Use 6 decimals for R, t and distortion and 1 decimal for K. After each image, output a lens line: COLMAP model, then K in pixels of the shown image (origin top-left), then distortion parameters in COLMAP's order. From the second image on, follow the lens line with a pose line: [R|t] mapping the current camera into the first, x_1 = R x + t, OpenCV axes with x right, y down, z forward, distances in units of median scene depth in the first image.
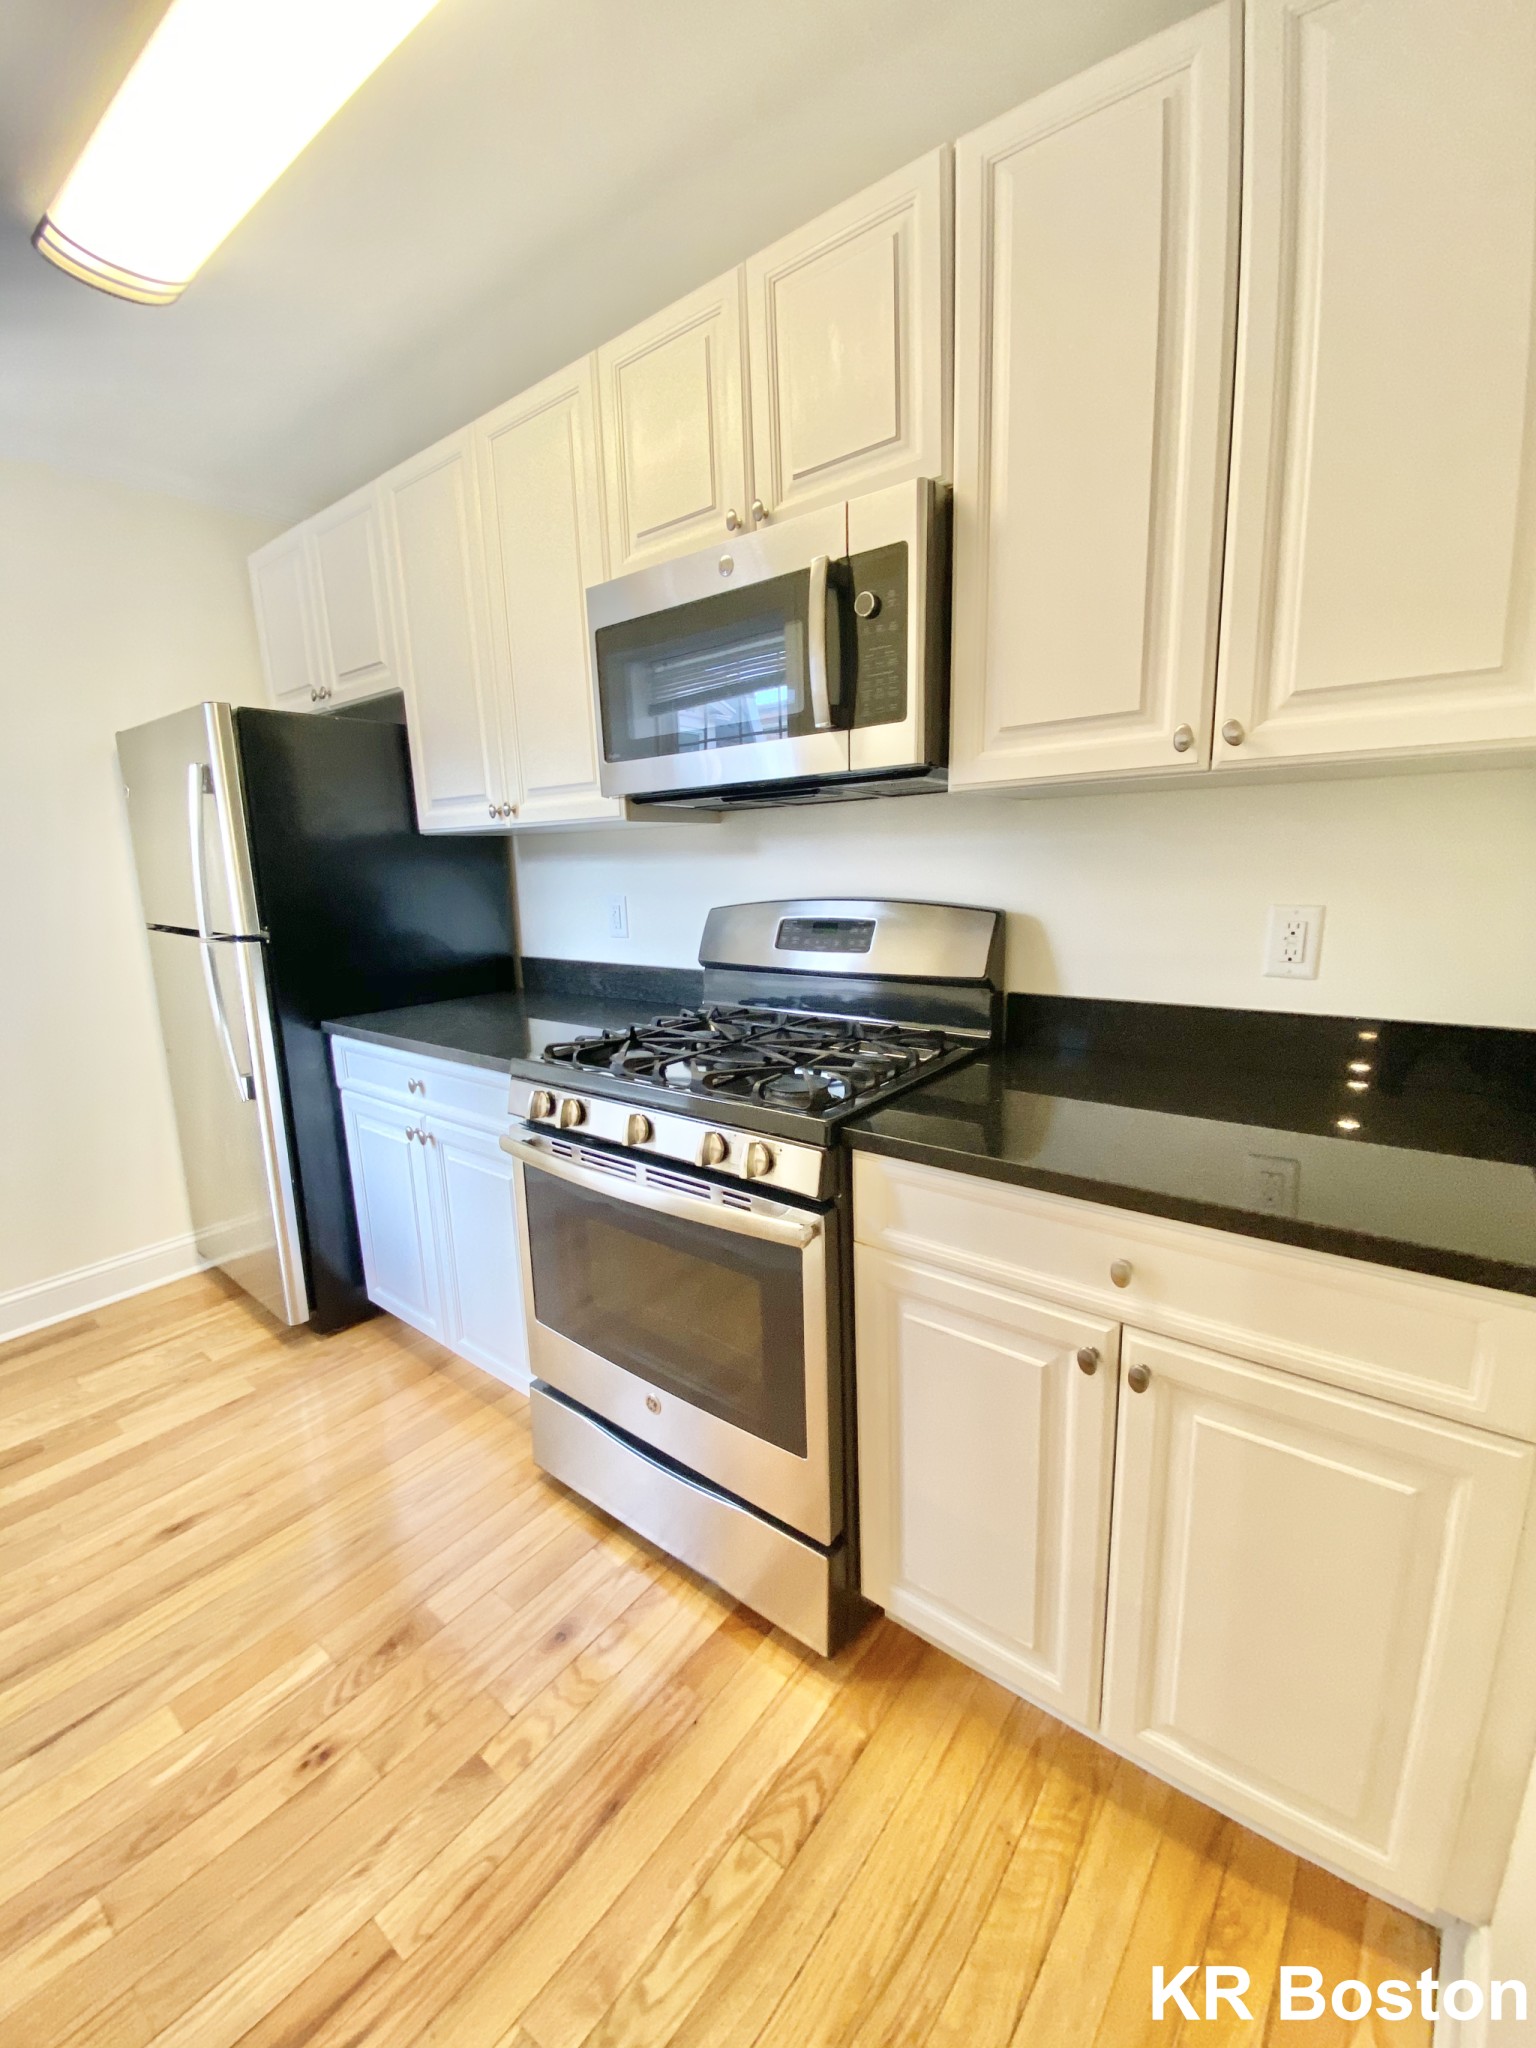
lens RADIAL K [[813.7, 0, 740.6], [0, 813.7, 1018.2], [0, 0, 1]] dist [0.045744, -0.039721]
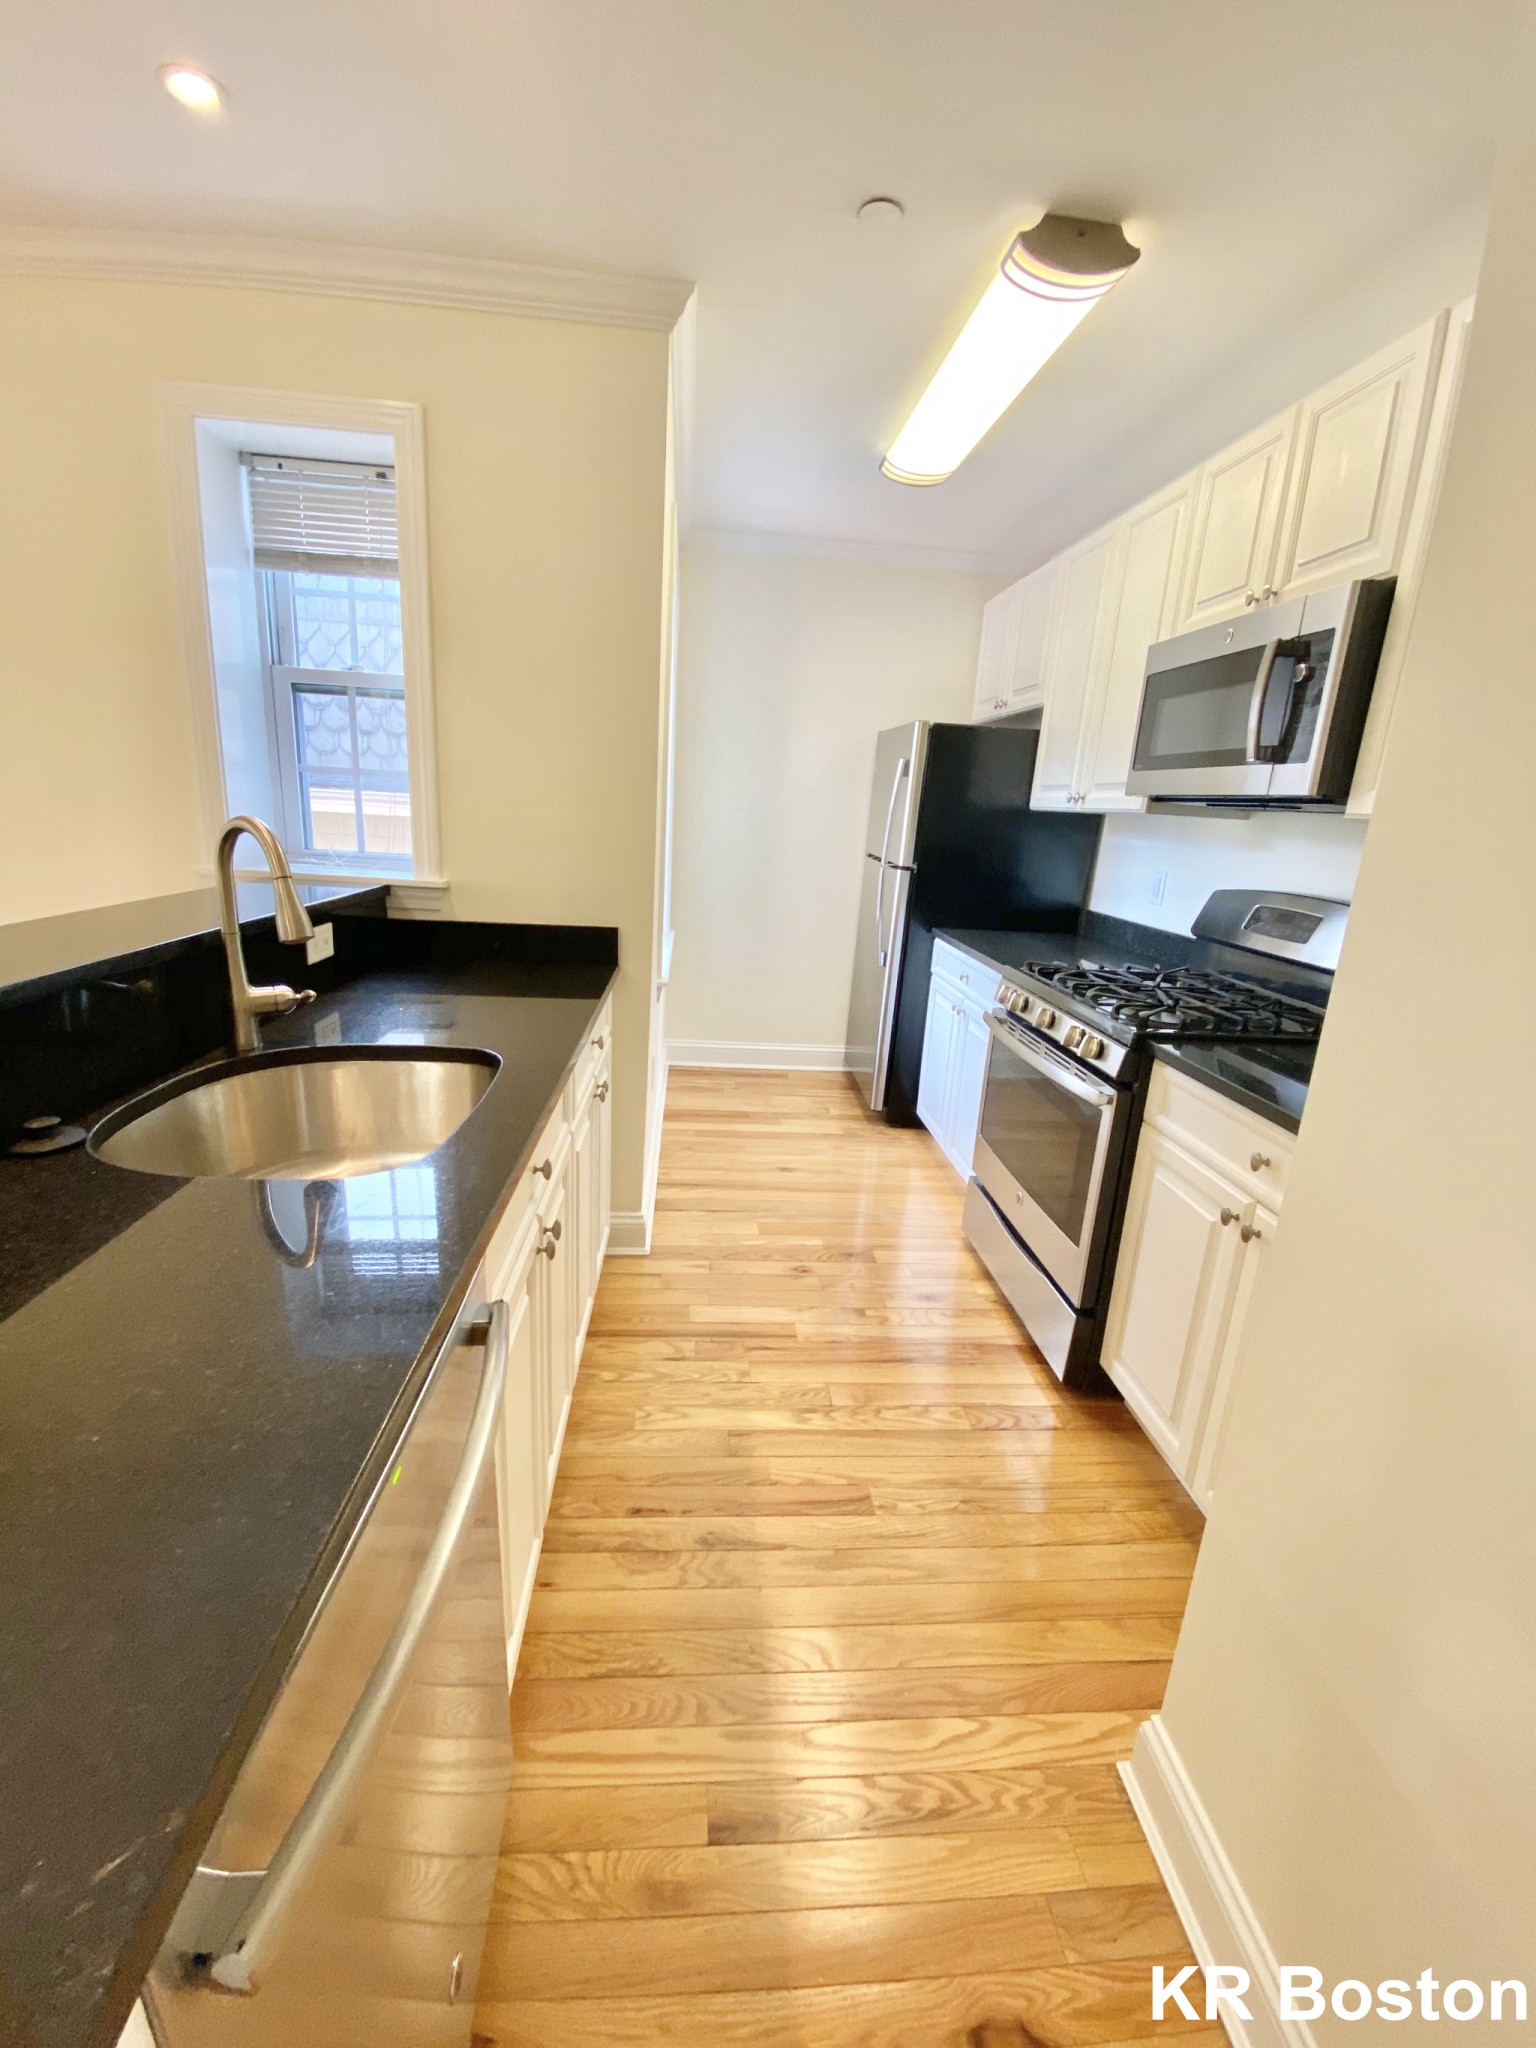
lens RADIAL K [[837.3, 0, 756.6], [0, 837.3, 1022.9], [0, 0, 1]] dist [0.012232, -0.017644]
pose [[0.678697, 0.254259, -0.689001, 0.493049], [-0.217069, 0.965693, 0.142542, 0.029502], [0.701606, 0.052817, 0.710605, -0.422605]]
